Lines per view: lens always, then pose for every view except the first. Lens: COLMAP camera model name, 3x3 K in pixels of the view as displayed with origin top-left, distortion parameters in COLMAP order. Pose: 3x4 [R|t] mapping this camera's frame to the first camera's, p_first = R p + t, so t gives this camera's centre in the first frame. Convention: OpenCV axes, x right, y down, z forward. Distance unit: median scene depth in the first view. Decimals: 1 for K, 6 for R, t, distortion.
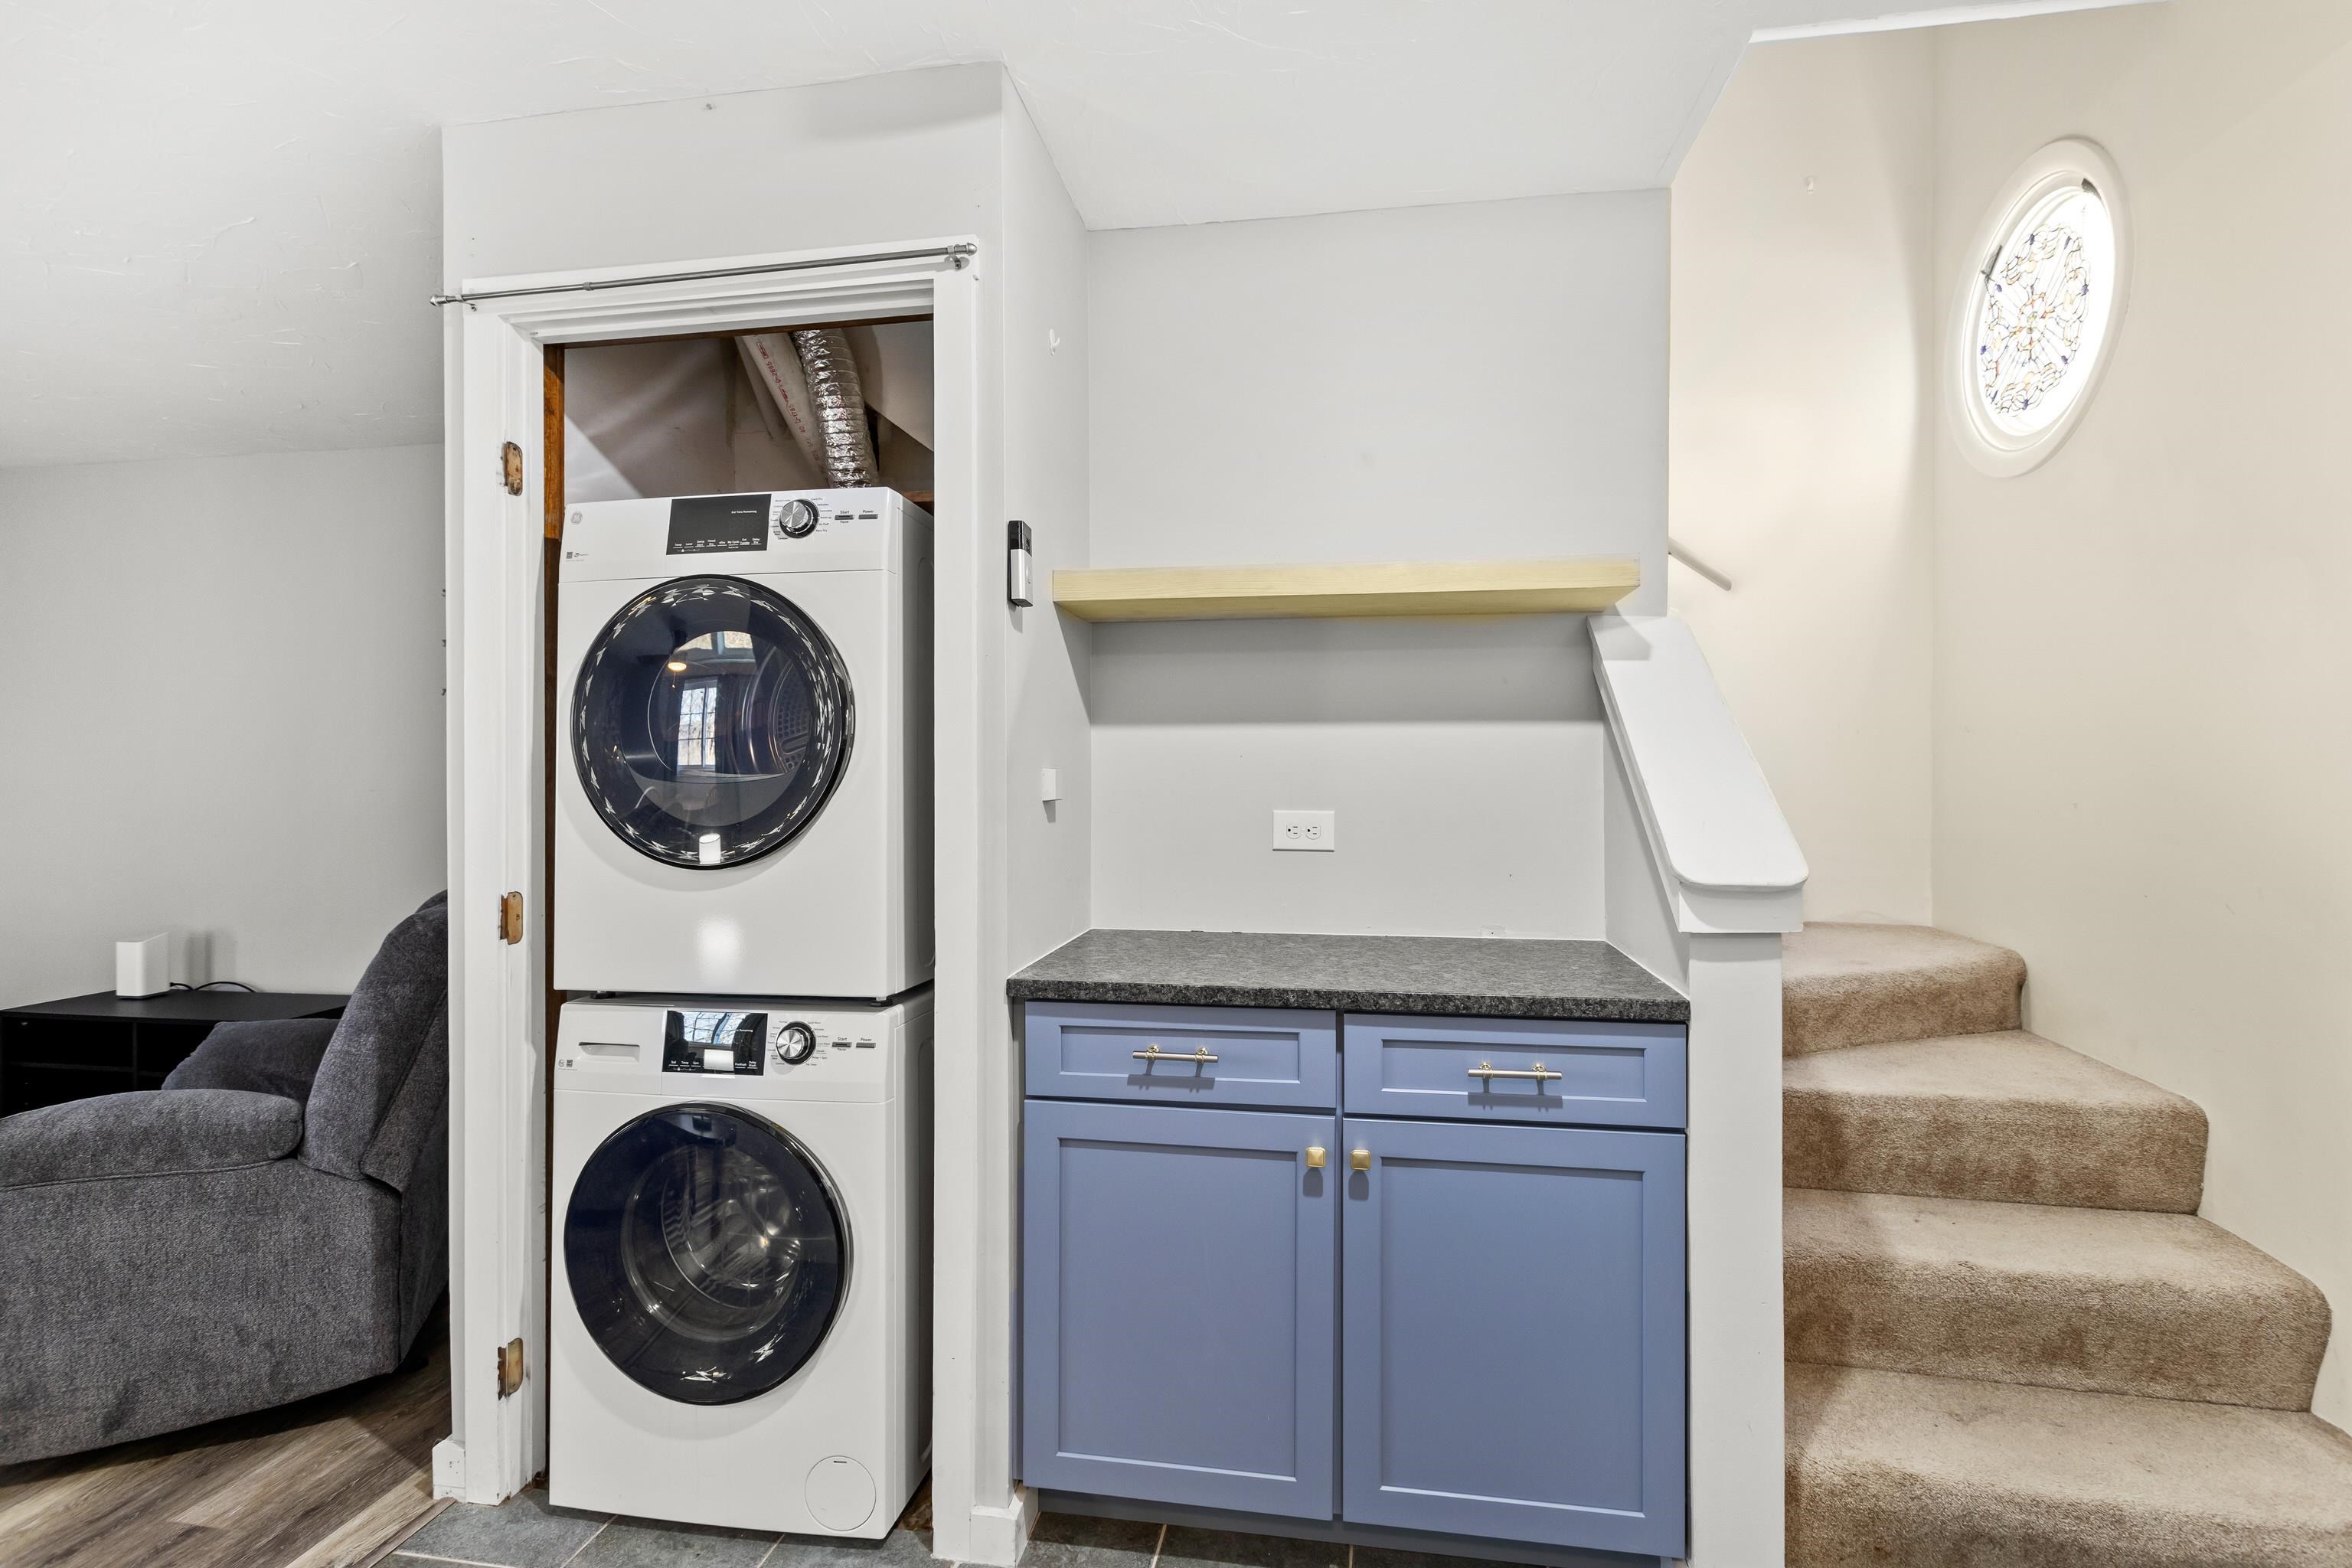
lens RADIAL K [[1118.0, 0, 1180.8], [0, 1118.0, 770.1], [0, 0, 1]] dist [-0.005023, 0.002970]
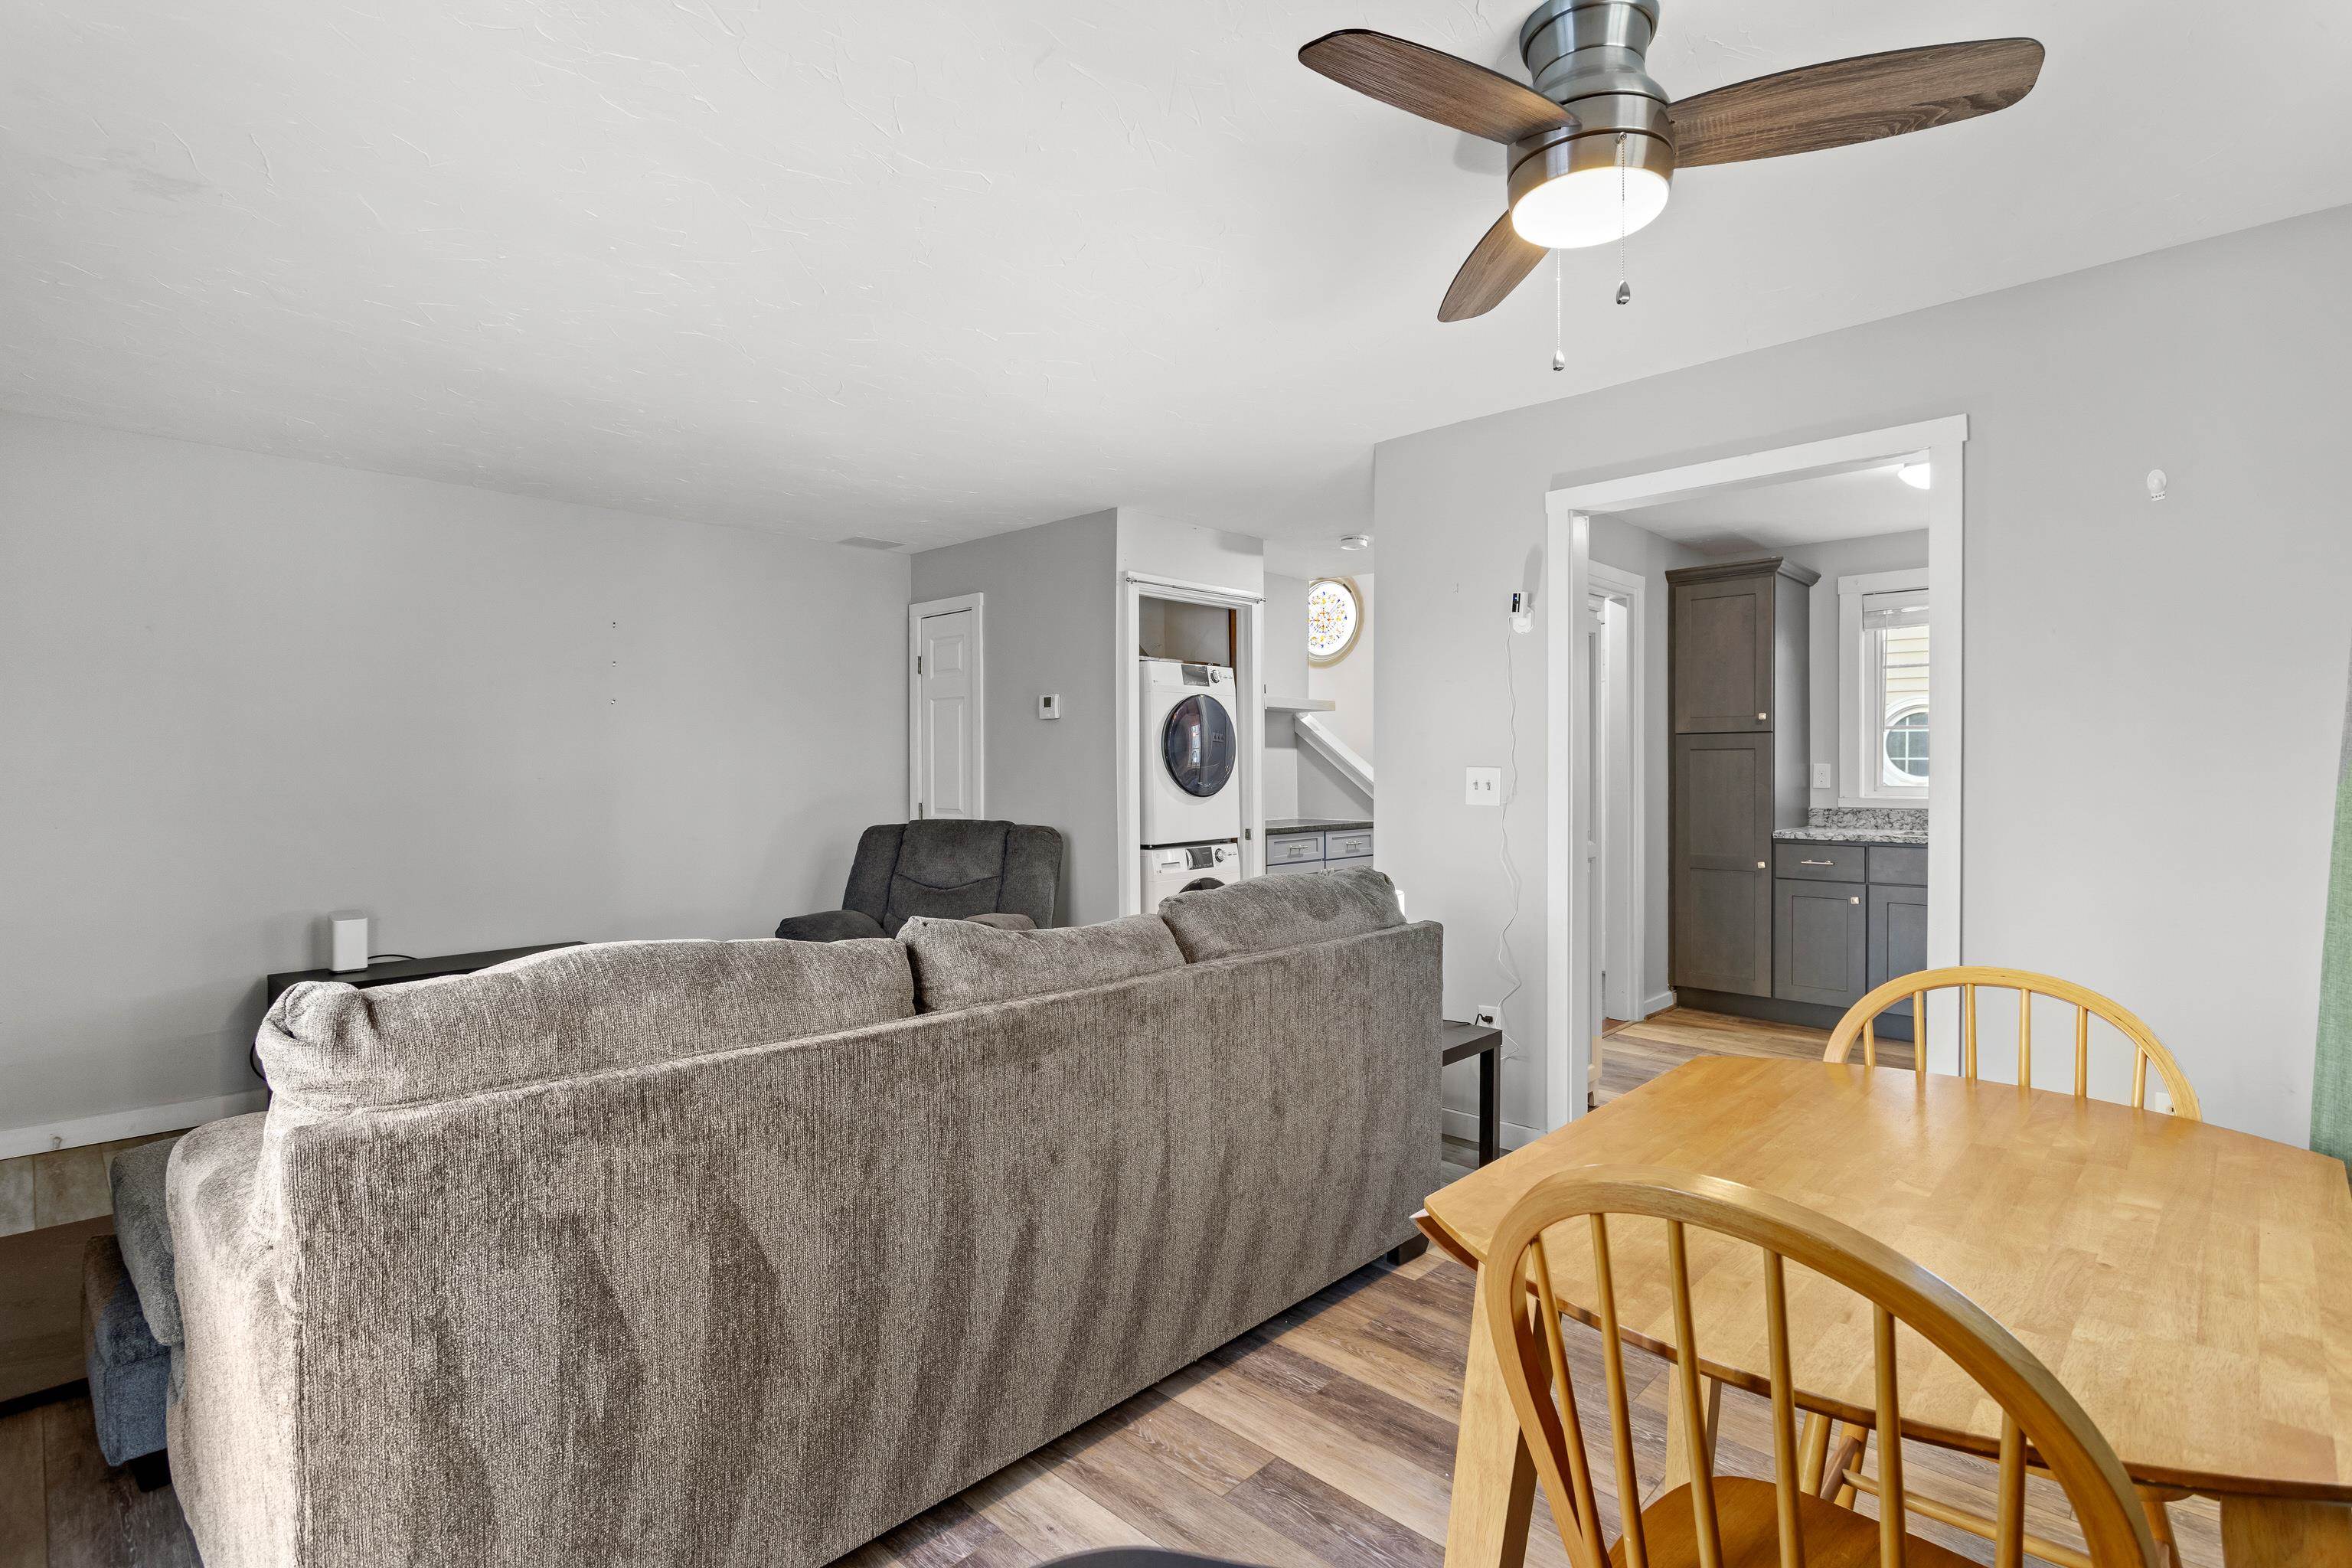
lens RADIAL K [[1118.0, 0, 1170.8], [0, 1118.0, 779.4], [0, 0, 1]] dist [-0.005023, 0.002970]
pose [[0.560779, -0.007834, 0.827929, -2.813704], [0.000097, 0.999956, 0.009396, 0.016955], [-0.827966, -0.005189, 0.560755, -0.540524]]
